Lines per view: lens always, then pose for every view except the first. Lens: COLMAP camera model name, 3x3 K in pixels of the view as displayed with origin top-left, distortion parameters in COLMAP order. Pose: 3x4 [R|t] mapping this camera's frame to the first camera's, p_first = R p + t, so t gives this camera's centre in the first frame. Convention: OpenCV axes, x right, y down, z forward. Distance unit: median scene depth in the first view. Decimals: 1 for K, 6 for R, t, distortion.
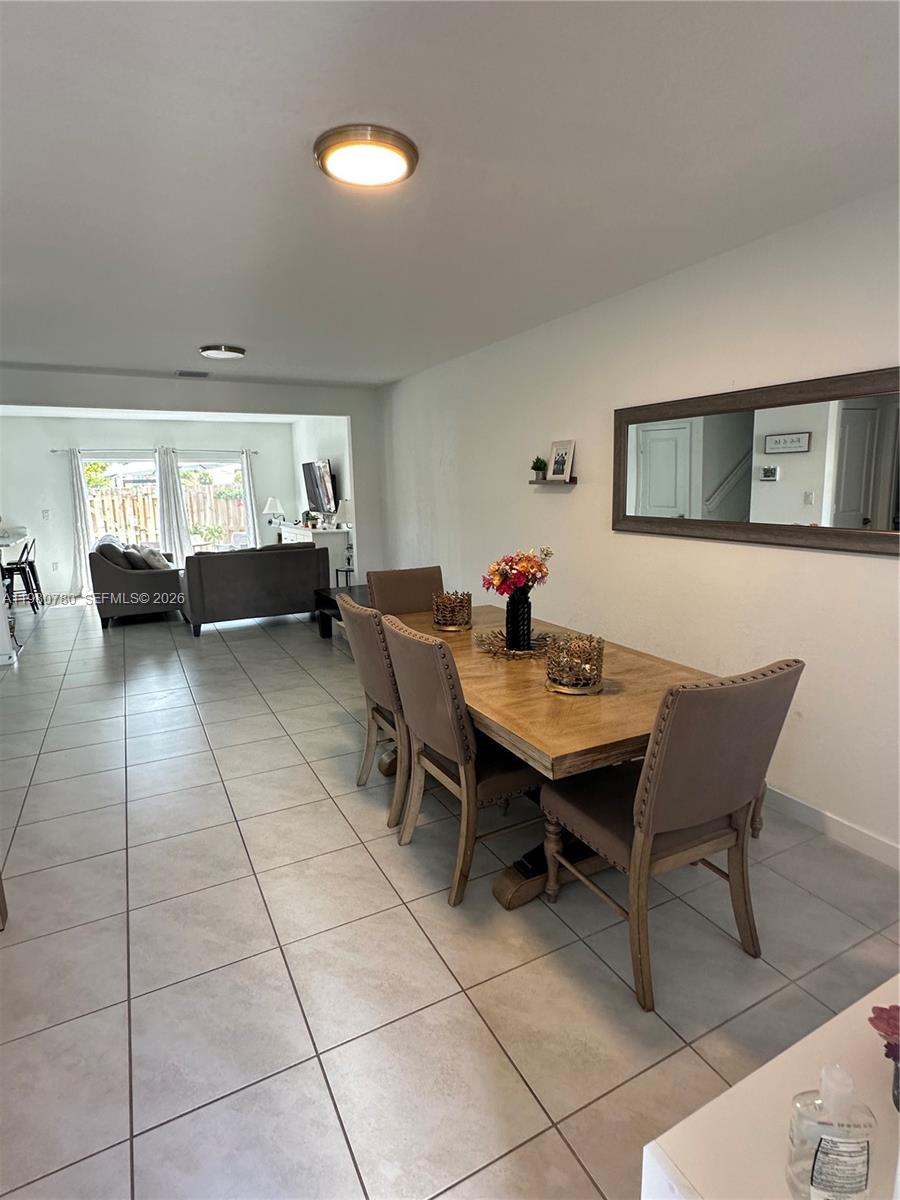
lens RADIAL K [[626.5, 0, 455.6], [0, 626.5, 599.7], [0, 0, 1]] dist [-0.001573, 0.000378]
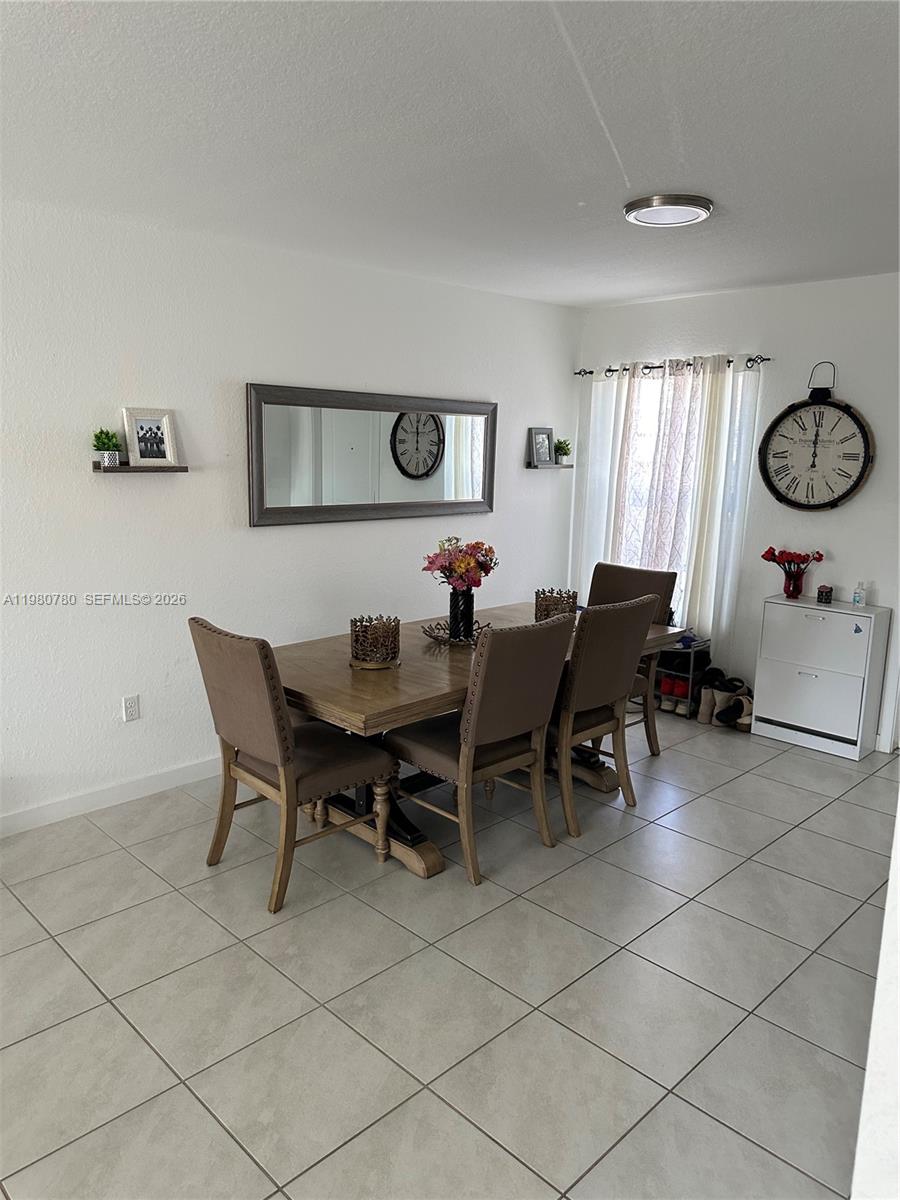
lens RADIAL K [[849.4, 0, 448.1], [0, 849.4, 605.7], [0, 0, 1]] dist [-0.005976, -0.002178]
pose [[-0.281435, -0.163977, 0.945466, -0.949606], [0.163220, 0.962753, 0.215561, -0.221048], [-0.945597, 0.214986, -0.244188, 1.102339]]
